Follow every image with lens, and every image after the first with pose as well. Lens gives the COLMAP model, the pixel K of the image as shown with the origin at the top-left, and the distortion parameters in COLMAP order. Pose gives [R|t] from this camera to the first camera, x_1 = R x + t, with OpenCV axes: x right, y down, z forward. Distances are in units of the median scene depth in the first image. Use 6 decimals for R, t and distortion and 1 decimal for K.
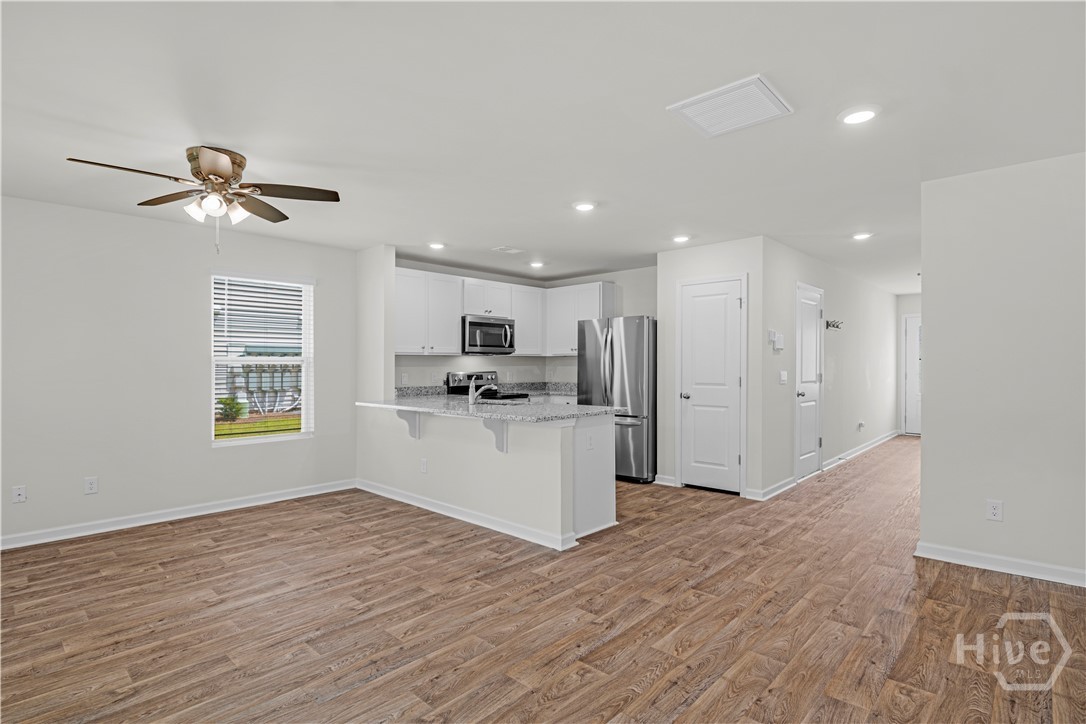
lens RADIAL K [[548.7, 0, 535.5], [0, 548.7, 358.7], [0, 0, 1]] dist [0.001041, -0.006315]
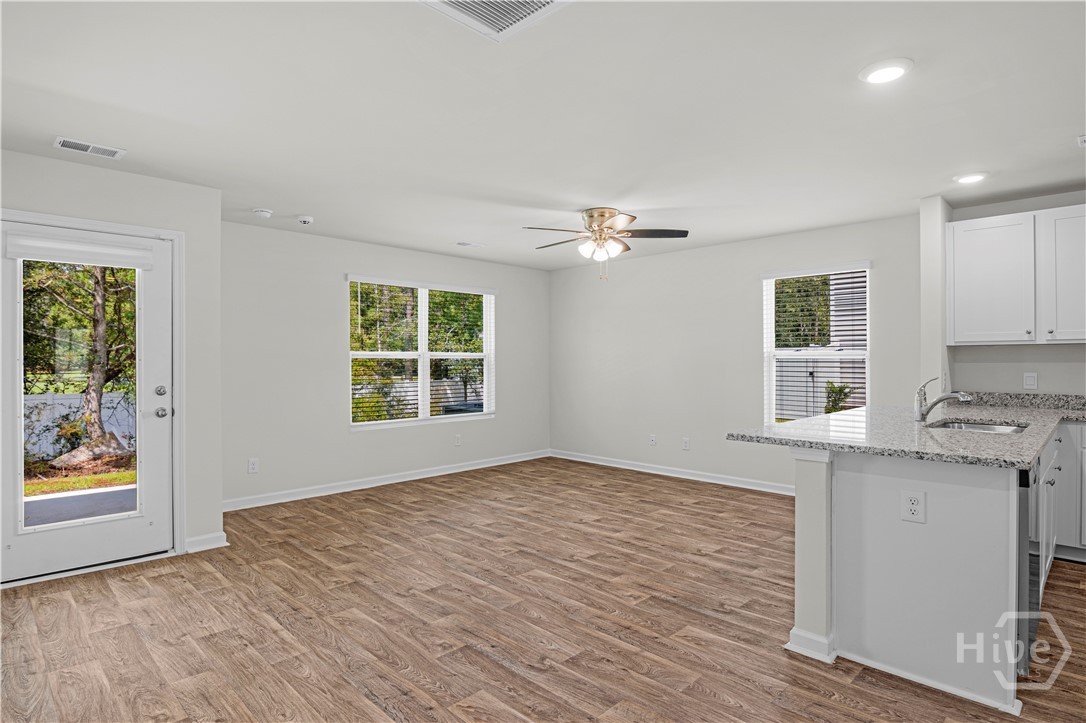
lens RADIAL K [[548.7, 0, 556.8], [0, 548.7, 371.7], [0, 0, 1]] dist [0.001041, -0.006315]
pose [[-0.007623, 0.019762, -0.999776, 0.437033], [0.016173, 0.999676, 0.019637, 0.003524], [0.999840, -0.016020, -0.007940, 0.466359]]
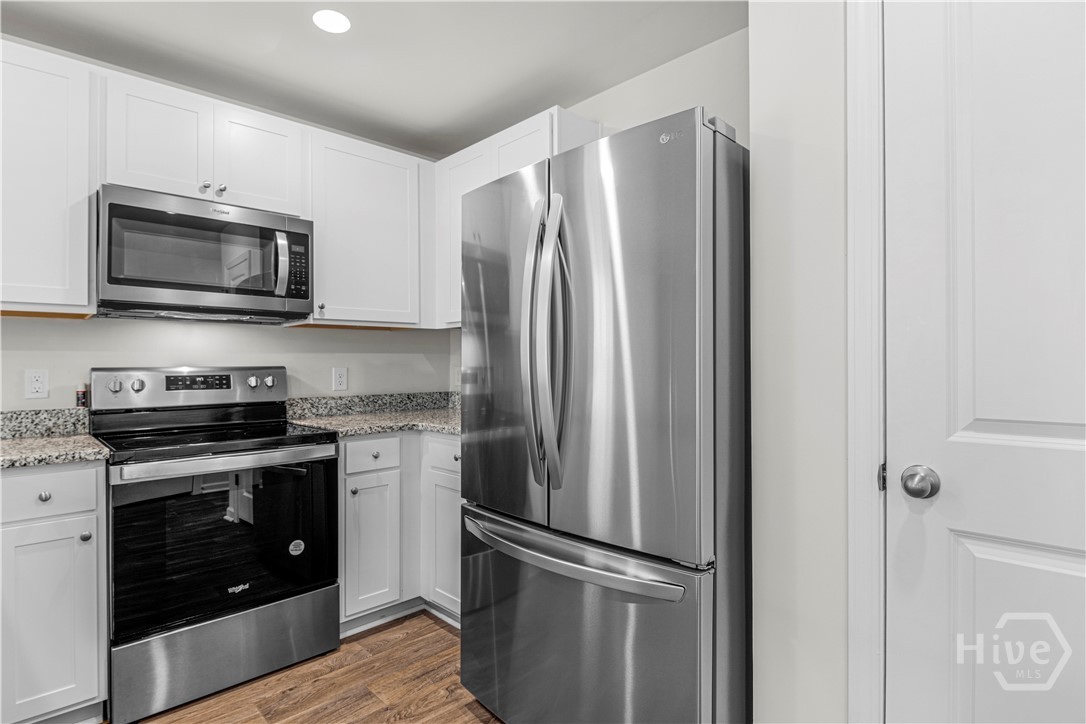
lens RADIAL K [[548.7, 0, 523.9], [0, 548.7, 359.0], [0, 0, 1]] dist [0.001041, -0.006315]
pose [[0.997907, -0.004778, -0.064488, 0.140010], [0.004979, 0.999983, 0.002948, 0.021487], [0.064473, -0.003263, 0.997914, 0.762402]]
